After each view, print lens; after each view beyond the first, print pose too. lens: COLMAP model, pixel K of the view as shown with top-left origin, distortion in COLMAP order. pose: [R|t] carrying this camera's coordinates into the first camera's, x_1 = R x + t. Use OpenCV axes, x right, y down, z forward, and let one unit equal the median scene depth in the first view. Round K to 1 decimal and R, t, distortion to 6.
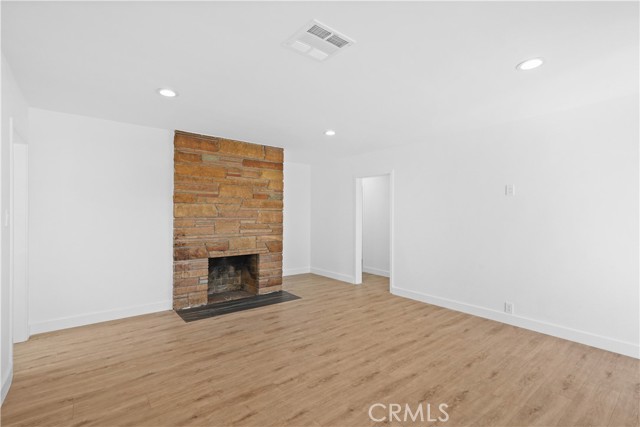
lens RADIAL K [[291.4, 0, 318.7], [0, 291.4, 215.6], [0, 0, 1]] dist [-0.001090, 0.000690]
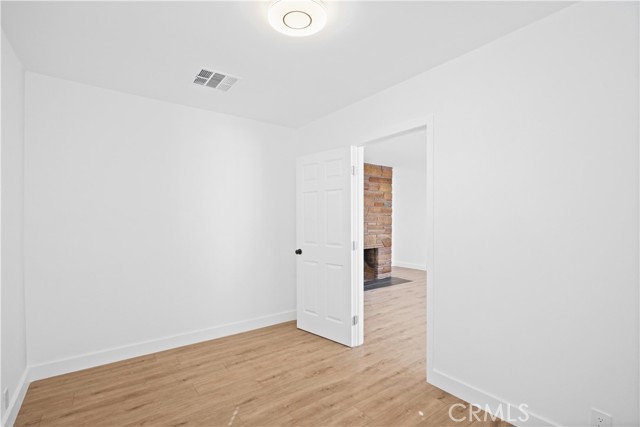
lens RADIAL K [[291.4, 0, 311.4], [0, 291.4, 223.9], [0, 0, 1]] dist [-0.001090, 0.000690]
pose [[0.998122, -0.006240, -0.060932, -0.429758], [0.006871, 0.999925, 0.010161, 0.006322], [0.060864, -0.010561, 0.998090, -0.338437]]
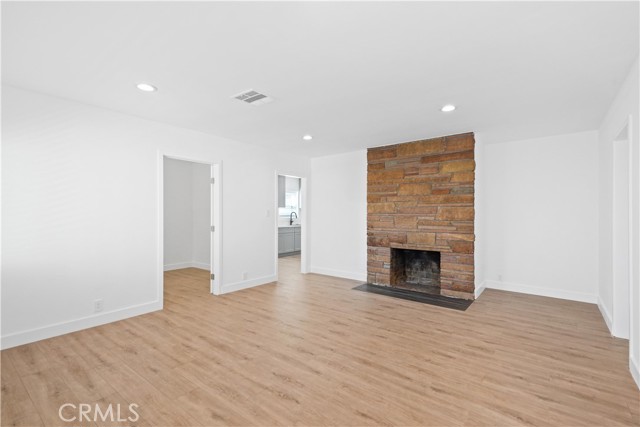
lens RADIAL K [[291.4, 0, 313.2], [0, 291.4, 214.7], [0, 0, 1]] dist [-0.001090, 0.000690]
pose [[0.220876, 0.000273, -0.975302, 0.640265], [-0.003986, 0.999992, -0.000623, 0.011872], [0.975294, 0.004025, 0.220876, 0.388377]]
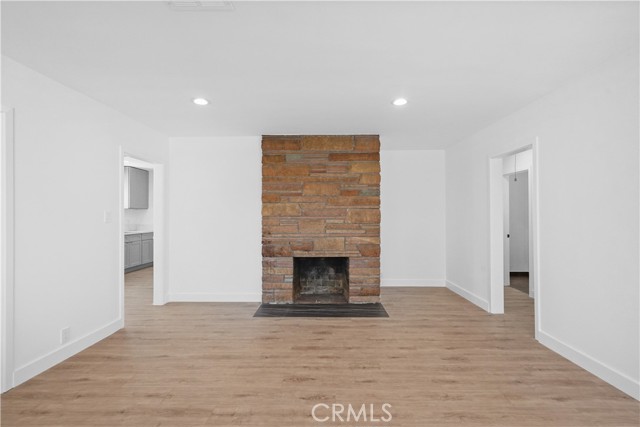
lens RADIAL K [[291.4, 0, 323.5], [0, 291.4, 215.1], [0, 0, 1]] dist [-0.001090, 0.000690]
pose [[0.778918, -0.007665, -0.627079, 0.298804], [0.004422, 0.999968, -0.006730, 0.008123], [0.627111, 0.002469, 0.778926, 0.257968]]
